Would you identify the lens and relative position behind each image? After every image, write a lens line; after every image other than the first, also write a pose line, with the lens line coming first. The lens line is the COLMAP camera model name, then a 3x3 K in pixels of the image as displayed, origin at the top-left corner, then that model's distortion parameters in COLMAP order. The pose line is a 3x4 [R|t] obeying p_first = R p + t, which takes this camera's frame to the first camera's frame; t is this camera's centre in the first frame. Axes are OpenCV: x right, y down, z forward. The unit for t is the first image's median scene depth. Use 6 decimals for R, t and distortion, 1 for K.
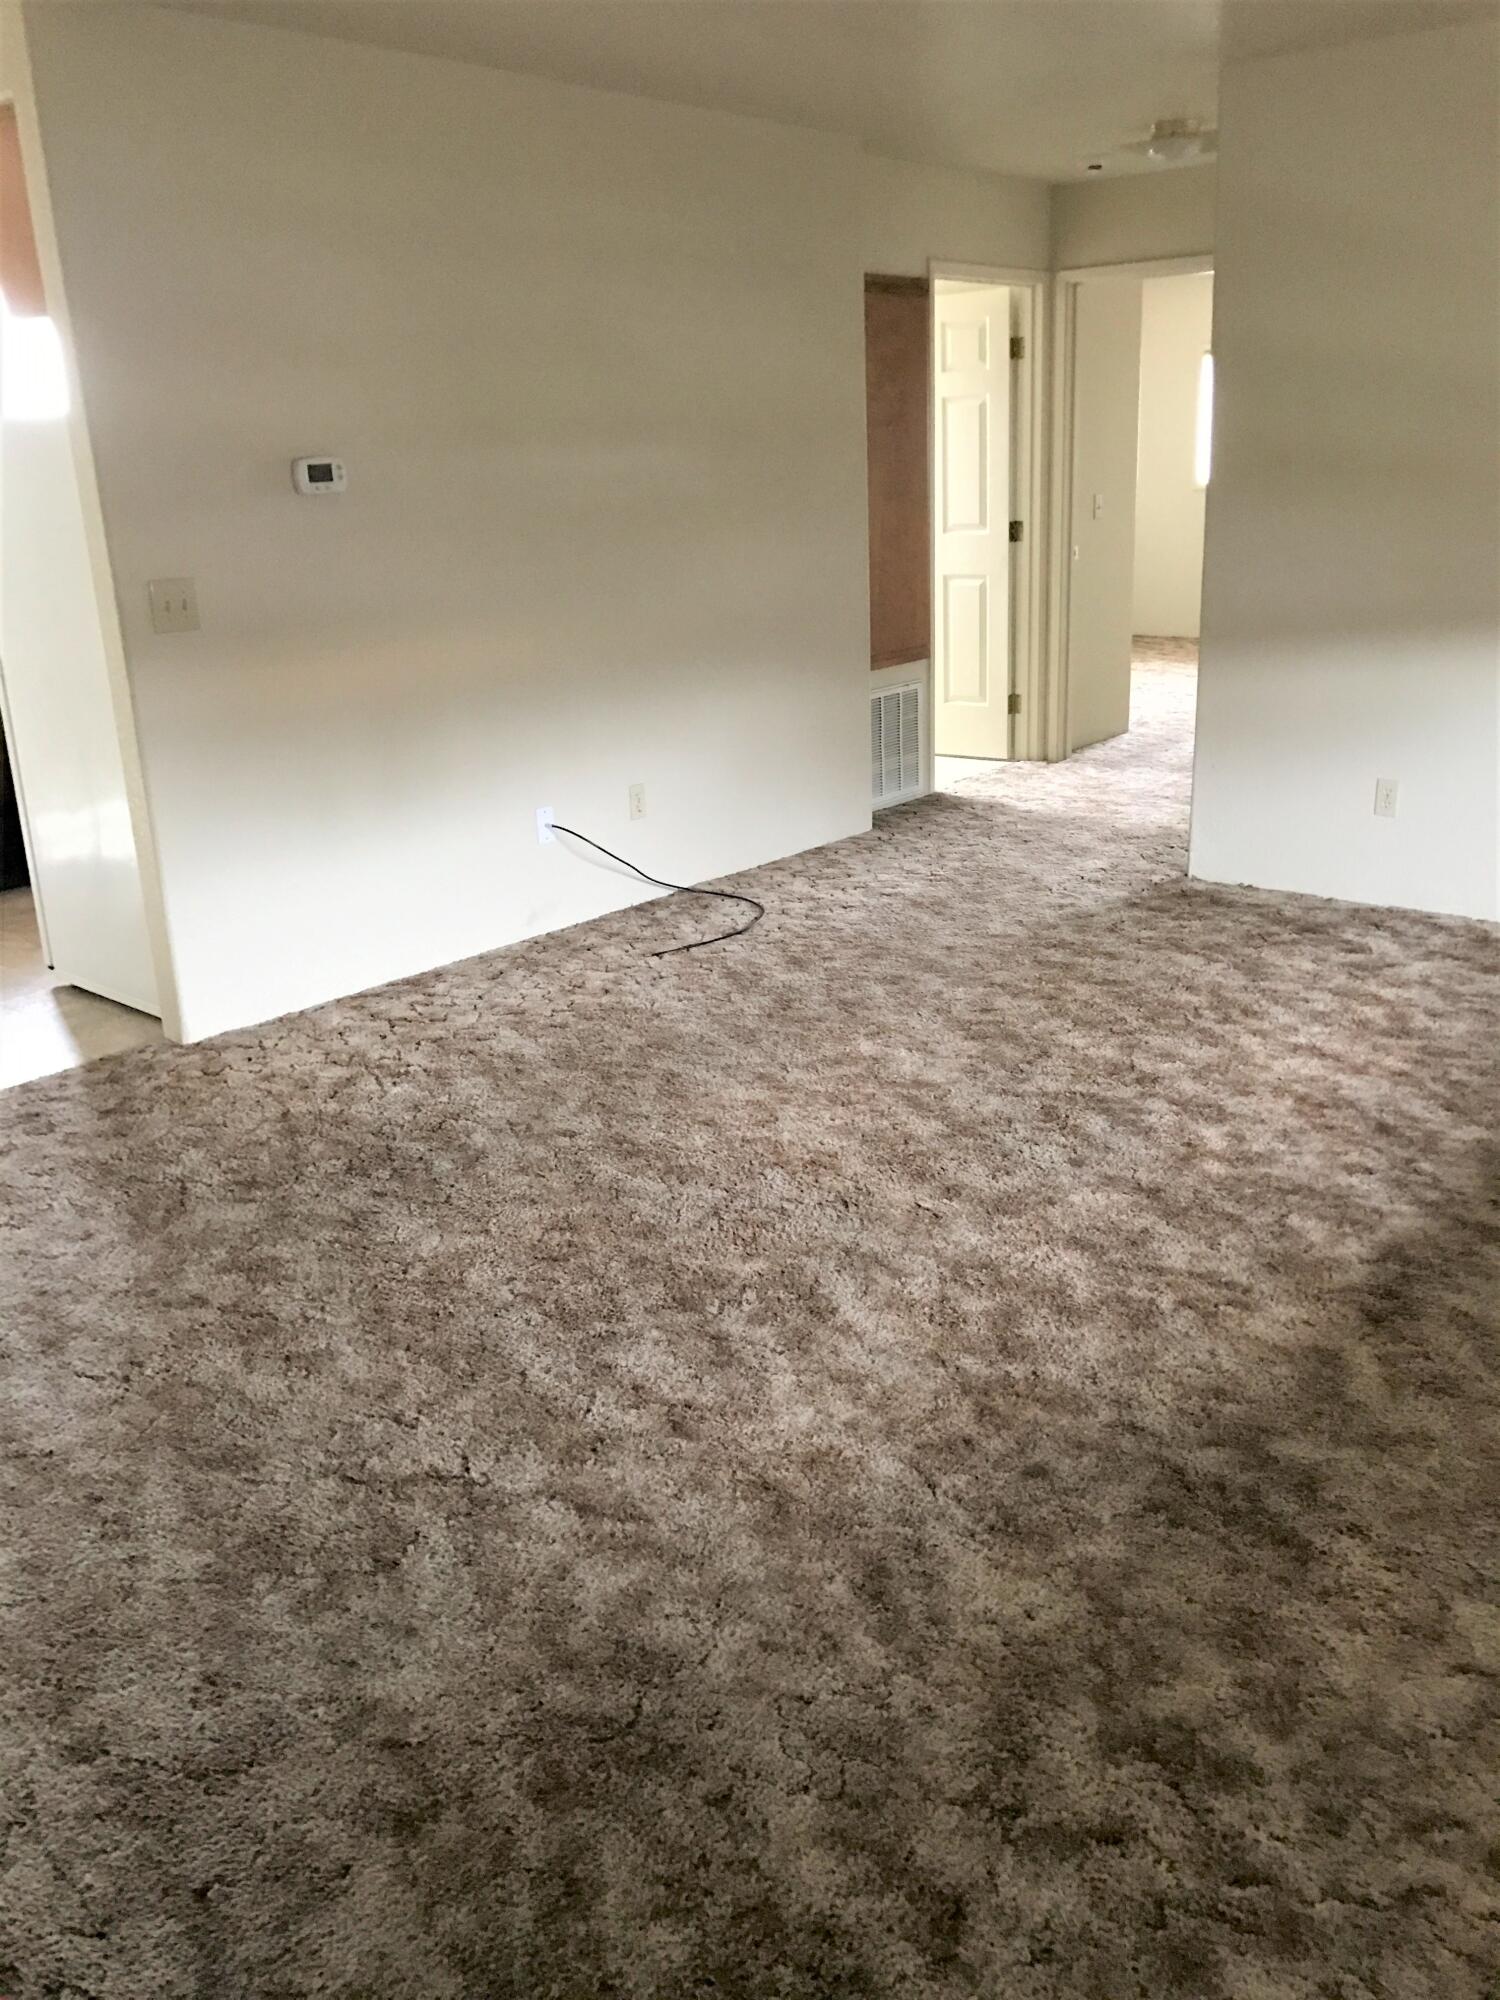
lens RADIAL K [[1649.7, 0, 750.0], [0, 1649.7, 1000.0], [0, 0, 1]] dist [0.028849, -0.003888]
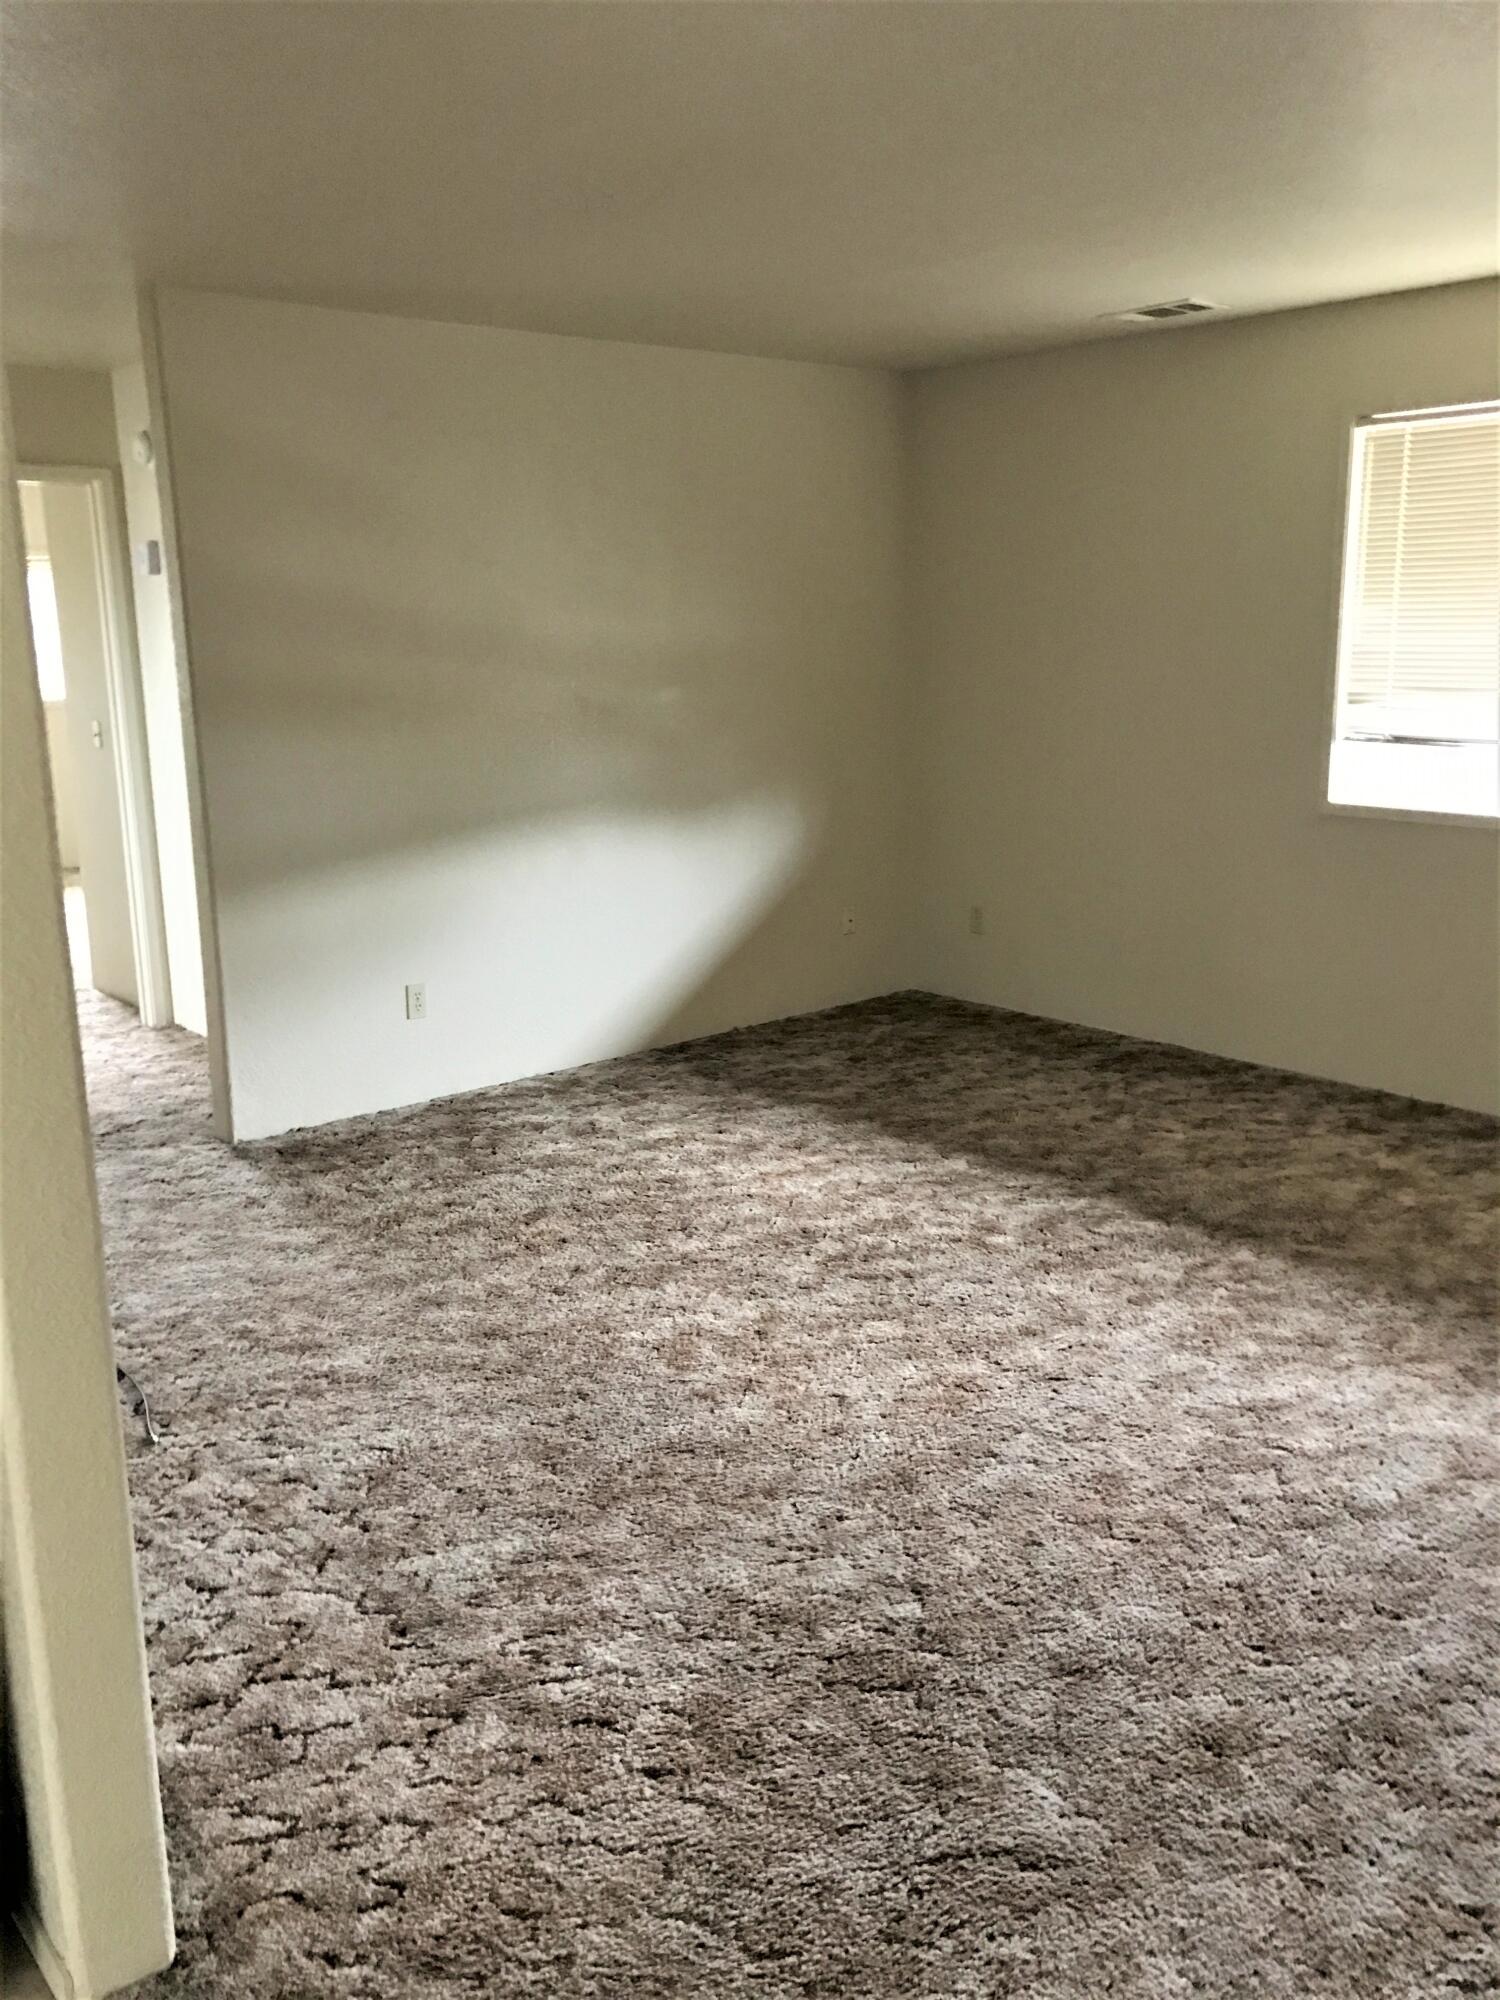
lens RADIAL K [[1649.7, 0, 750.0], [0, 1649.7, 1000.0], [0, 0, 1]] dist [0.028849, -0.003888]
pose [[0.145652, -0.190057, 0.970909, -0.753776], [0.323307, 0.936637, 0.134847, -0.242701], [-0.935018, 0.294261, 0.197870, 0.731510]]
